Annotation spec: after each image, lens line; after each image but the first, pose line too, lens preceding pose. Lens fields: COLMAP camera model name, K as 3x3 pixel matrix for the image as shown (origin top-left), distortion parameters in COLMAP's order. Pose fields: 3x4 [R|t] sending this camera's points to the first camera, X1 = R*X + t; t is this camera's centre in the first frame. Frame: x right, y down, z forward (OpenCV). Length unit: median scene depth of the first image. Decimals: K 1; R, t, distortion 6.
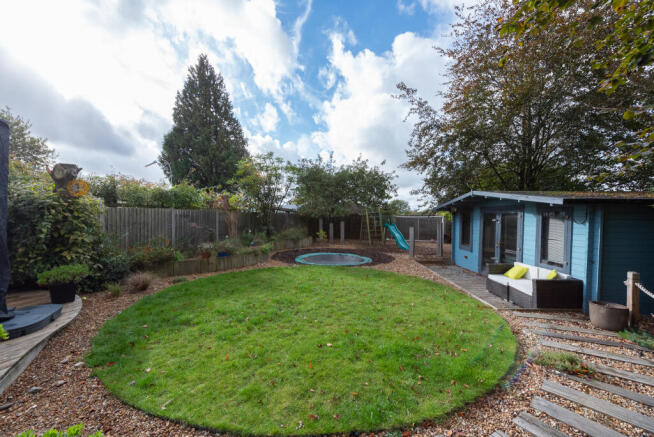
lens RADIAL K [[254.7, 0, 327.2], [0, 254.7, 219.0], [0, 0, 1]] dist [0.001315, -0.000032]
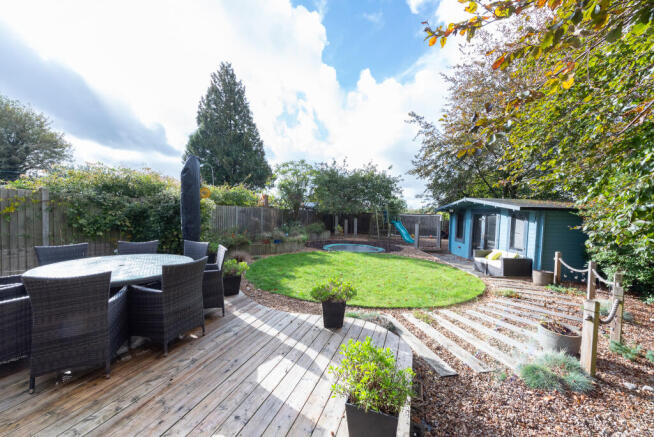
lens RADIAL K [[254.7, 0, 326.0], [0, 254.7, 216.5], [0, 0, 1]] dist [0.001315, -0.000032]
pose [[0.999767, 0.019464, 0.009302, -0.117801], [-0.019506, 0.999800, 0.004382, -0.000843], [-0.009215, -0.004563, 0.999947, -0.226013]]
